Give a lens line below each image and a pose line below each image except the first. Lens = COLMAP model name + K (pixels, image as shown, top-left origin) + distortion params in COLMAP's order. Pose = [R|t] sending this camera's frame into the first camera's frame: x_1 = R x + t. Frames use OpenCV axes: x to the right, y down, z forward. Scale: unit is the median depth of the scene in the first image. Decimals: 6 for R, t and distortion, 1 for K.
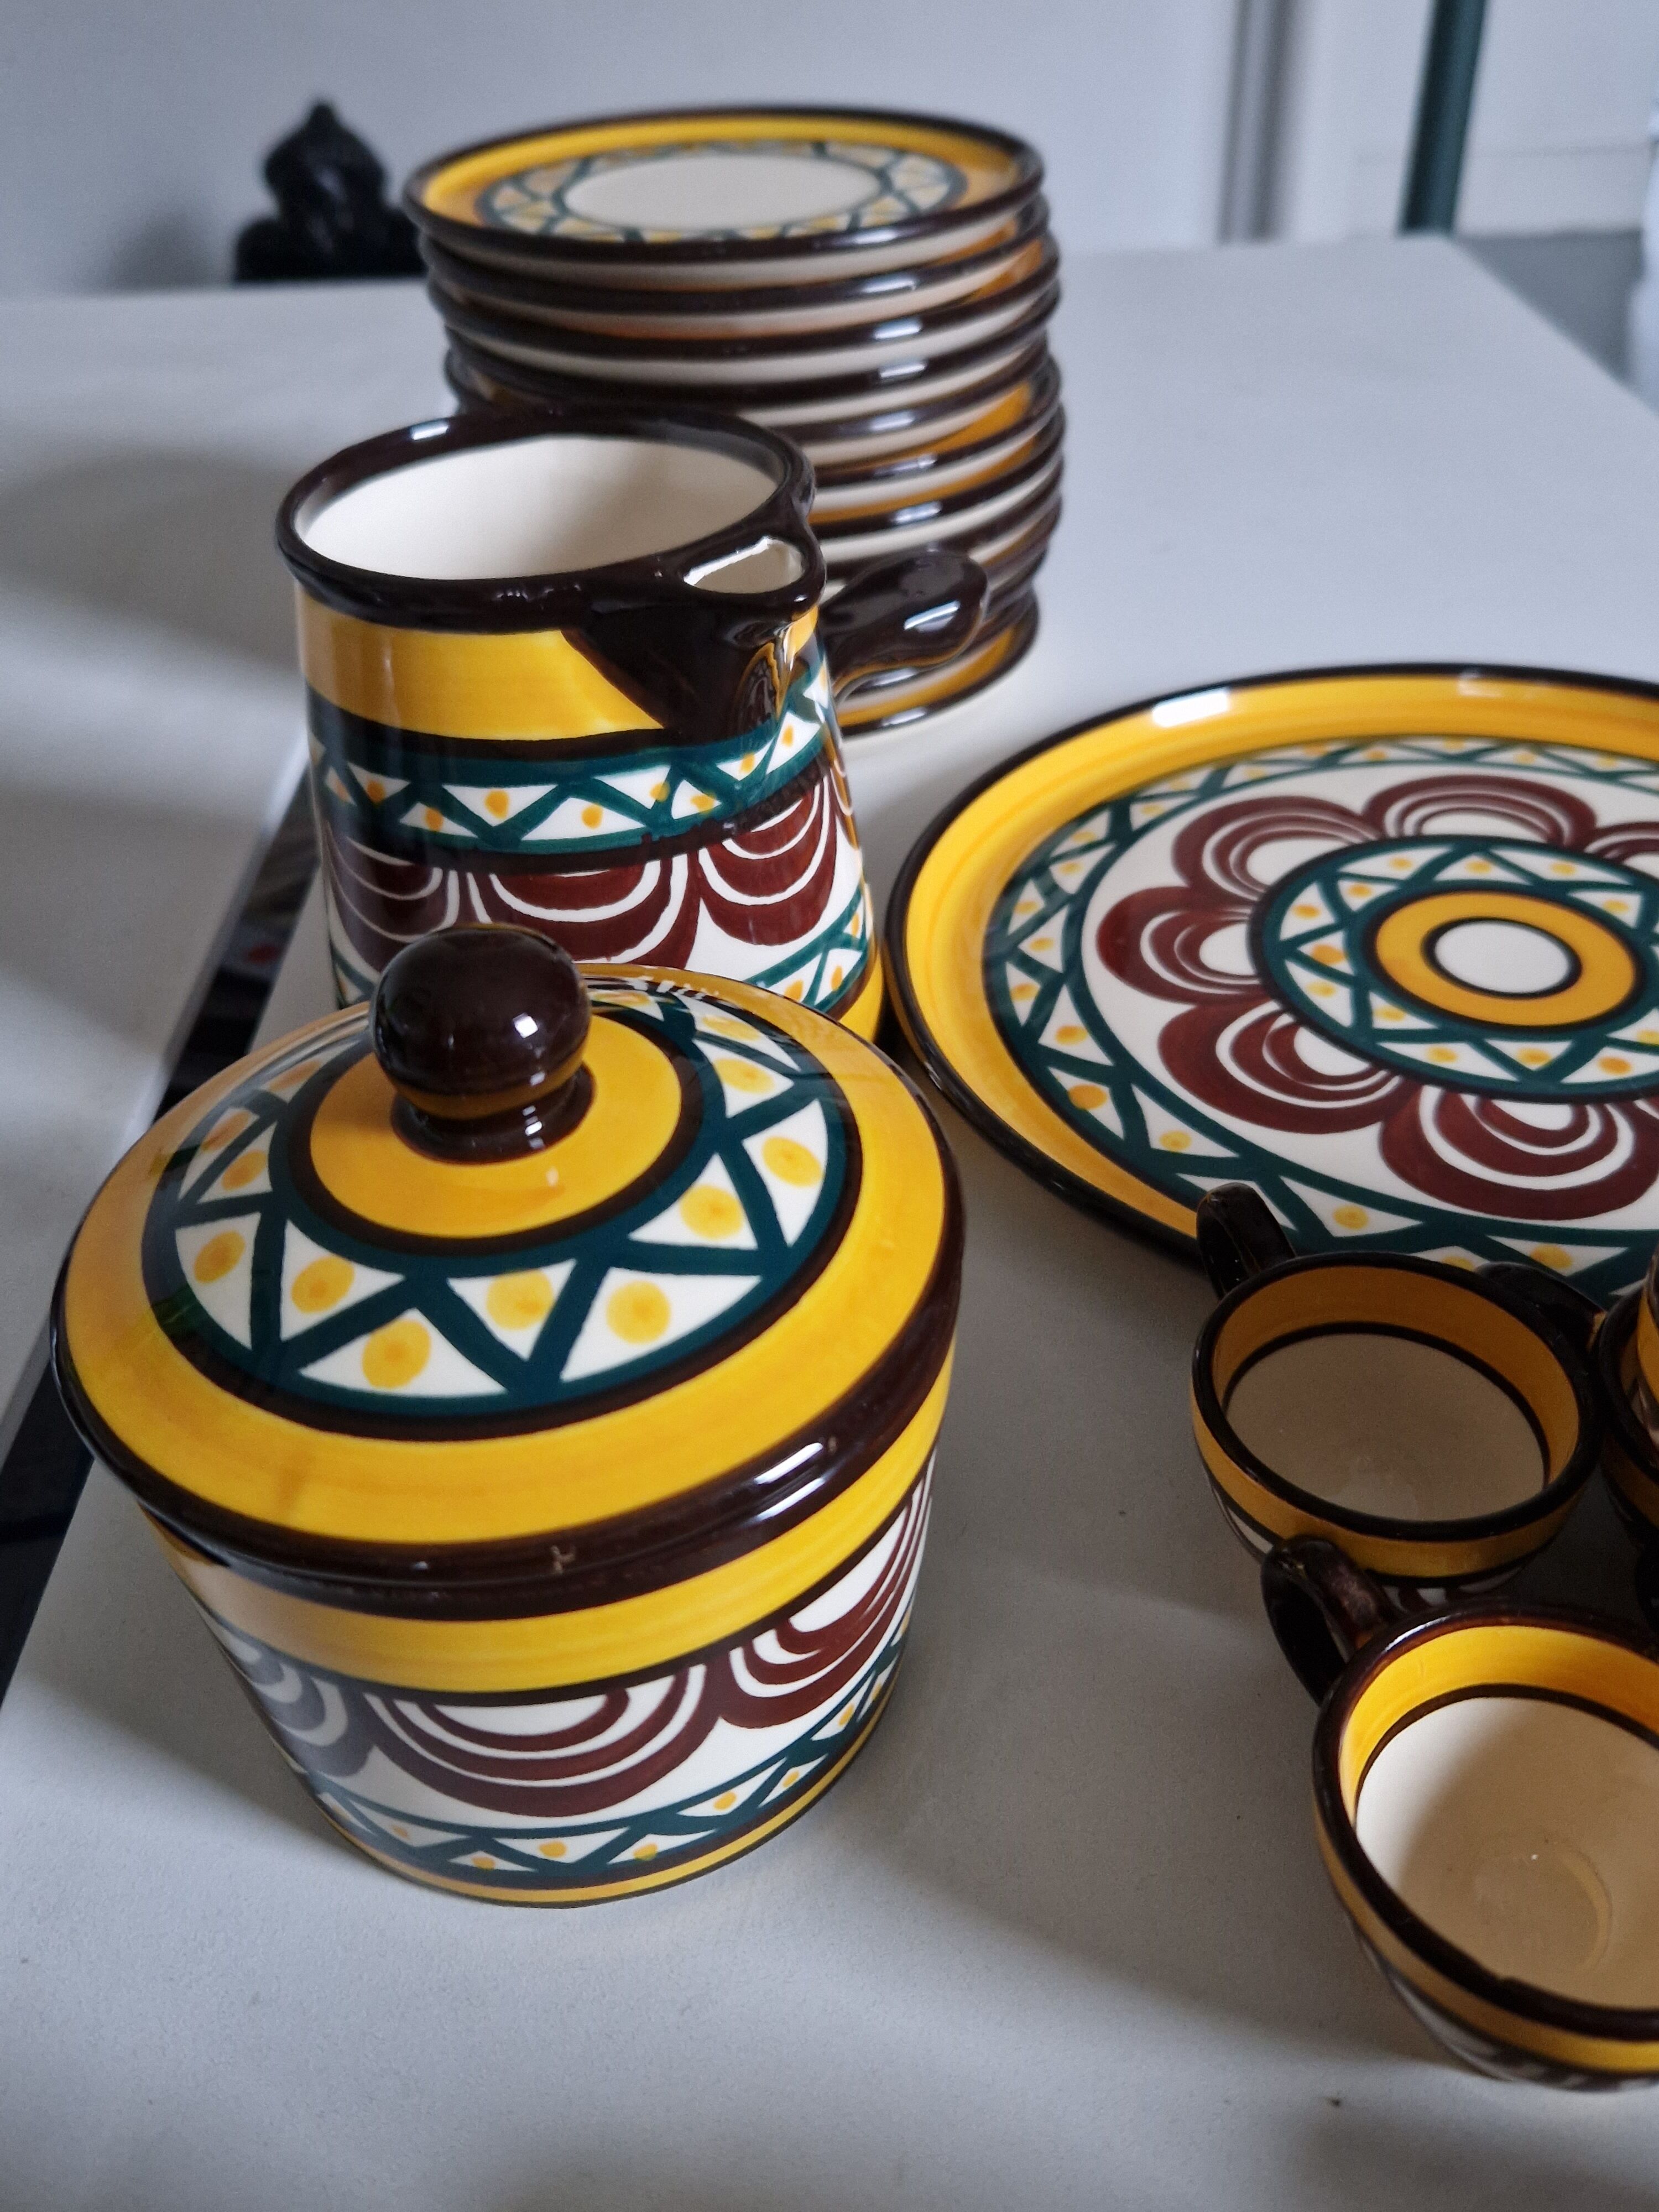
lens RADIAL K [[1914.9, 0, 798.6], [0, 1914.9, 1074.4], [0, 0, 1]] dist [0.067340, -0.011601]
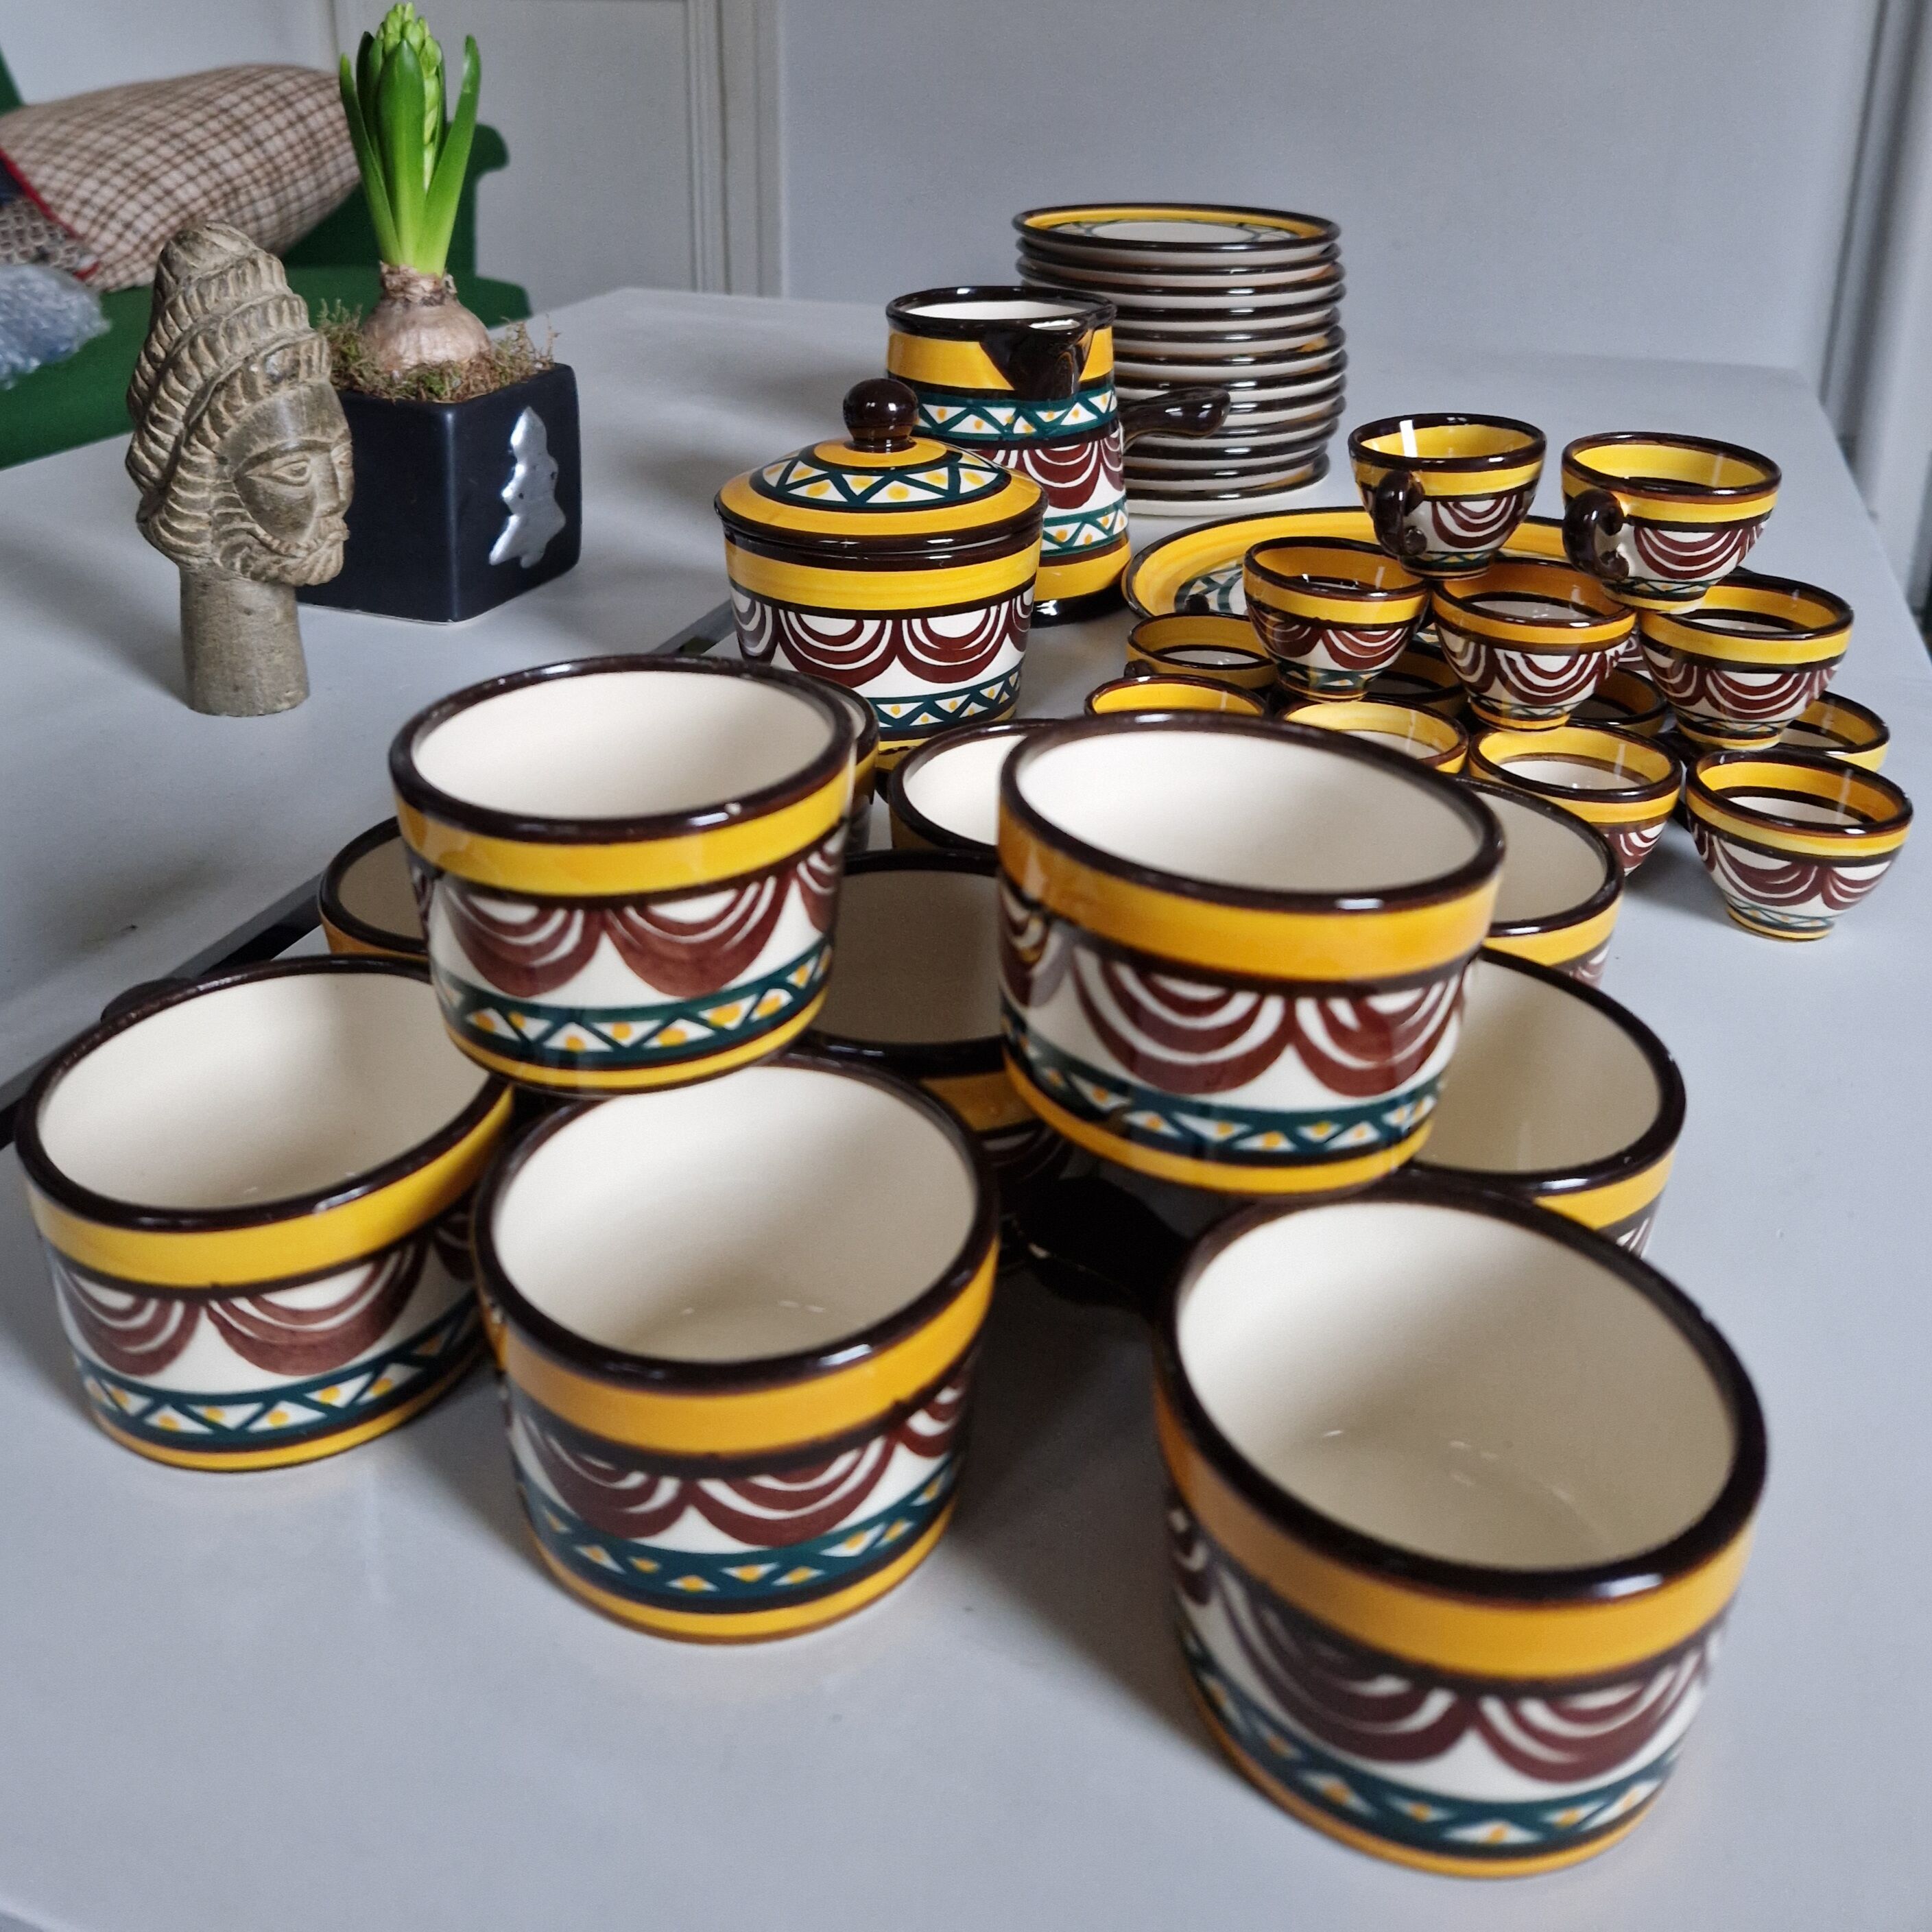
lens RADIAL K [[1853.5, 0, 896.9], [0, 1853.5, 551.3], [0, 0, 1]] dist [0.090692, -0.110560]
pose [[0.928351, 0.154363, -0.338137, 0.569132], [-0.254995, 0.926359, -0.277193, 0.639784], [0.270448, 0.343556, 0.899348, -0.968149]]
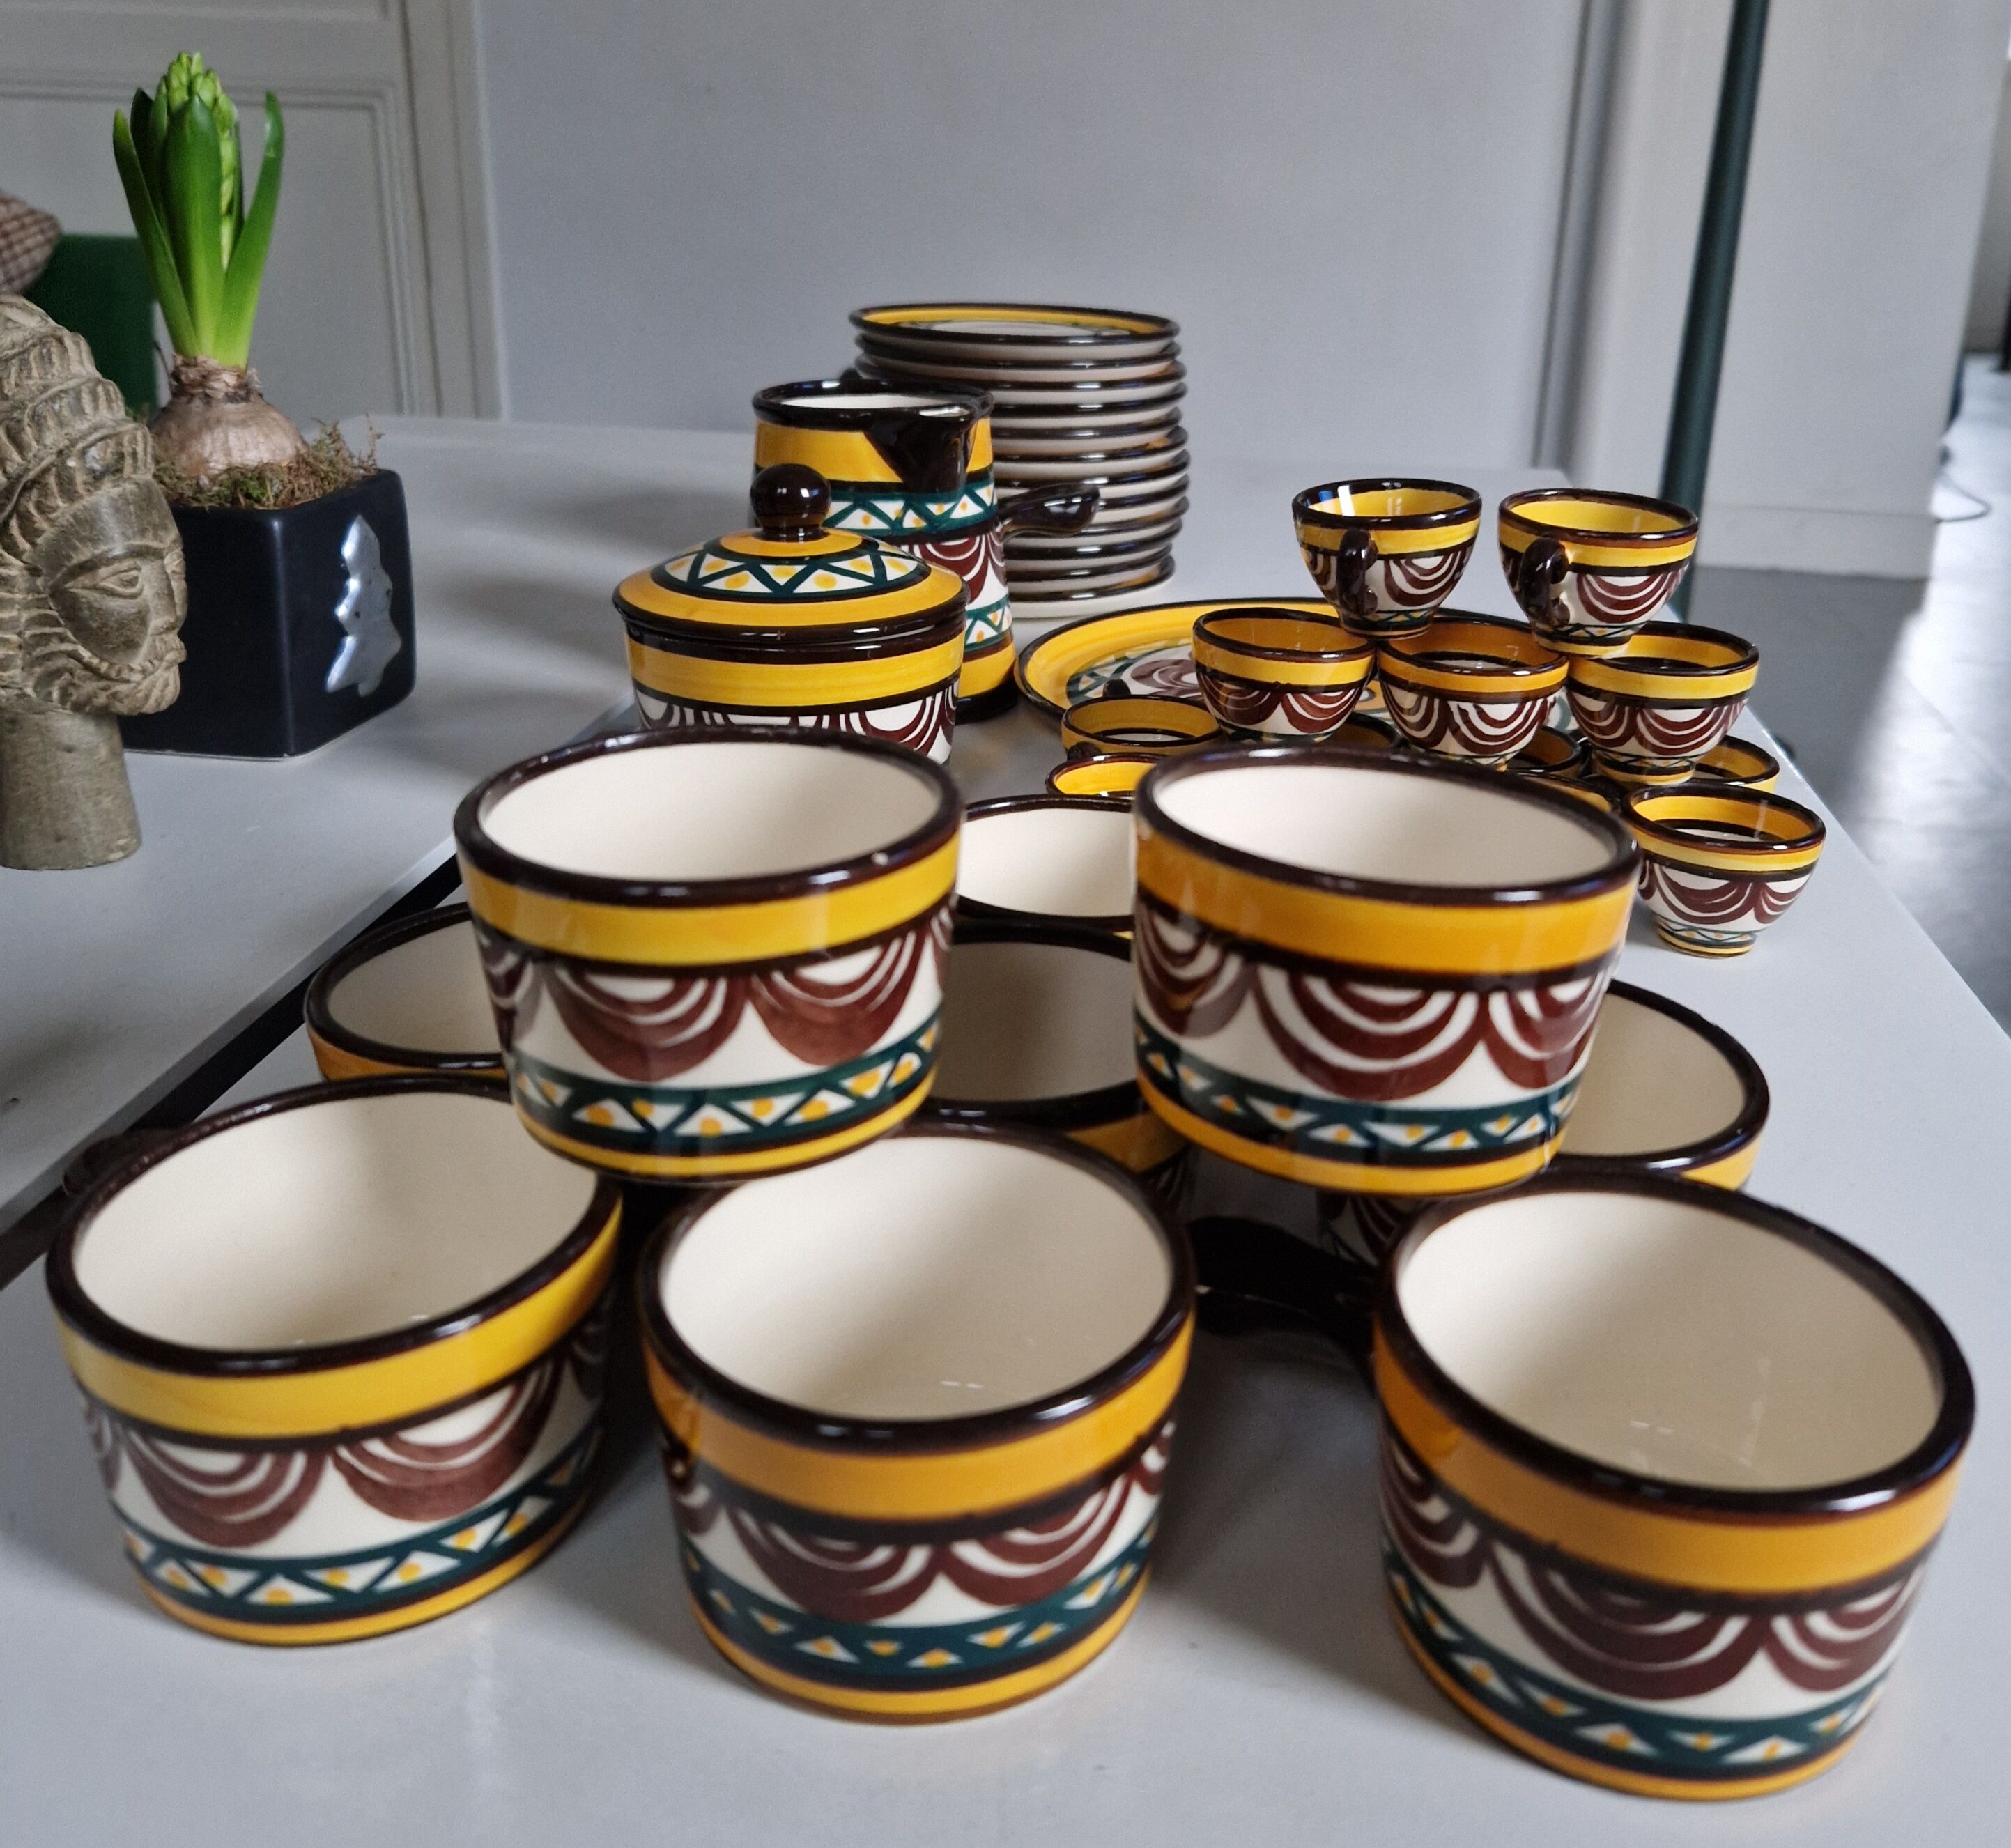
lens RADIAL K [[1888.5, 0, 1043.2], [0, 1888.5, 764.5], [0, 0, 1]] dist [0.093510, -0.130884]
pose [[0.987701, 0.108617, -0.112472, 0.362946], [-0.137457, 0.946019, -0.293519, 0.732048], [0.074520, 0.305369, 0.949314, -0.955862]]
